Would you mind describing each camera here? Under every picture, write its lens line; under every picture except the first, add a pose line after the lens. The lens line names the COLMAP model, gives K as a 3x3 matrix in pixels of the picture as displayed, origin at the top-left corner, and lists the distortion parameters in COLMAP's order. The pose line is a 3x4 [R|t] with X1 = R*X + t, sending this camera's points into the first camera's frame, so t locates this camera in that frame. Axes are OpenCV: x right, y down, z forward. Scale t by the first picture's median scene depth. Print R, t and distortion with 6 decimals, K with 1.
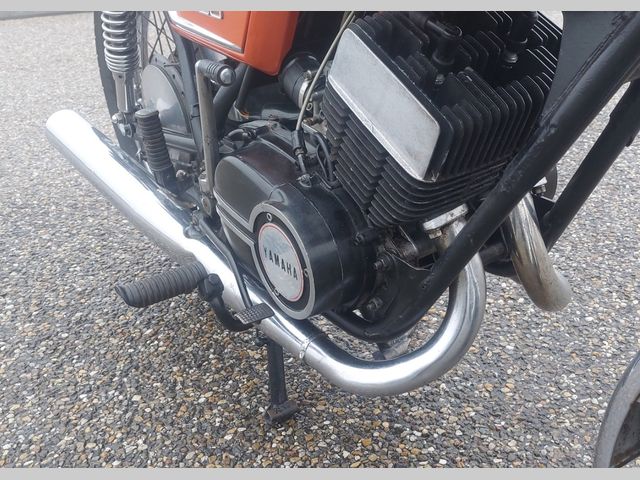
lens RADIAL K [[803.7, 0, 320.0], [0, 803.7, 240.0], [0, 0, 1]] dist [0.131053, 0.007534]
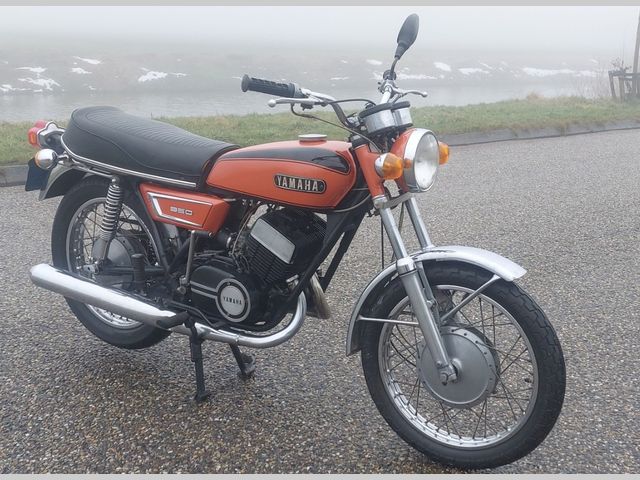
lens RADIAL K [[803.7, 0, 320.0], [0, 803.7, 240.0], [0, 0, 1]] dist [0.131053, 0.007534]
pose [[0.943526, -0.018697, 0.330771, -0.685052], [0.091202, 0.974489, -0.205070, 0.424760], [-0.318499, 0.223656, 0.921160, -1.693722]]
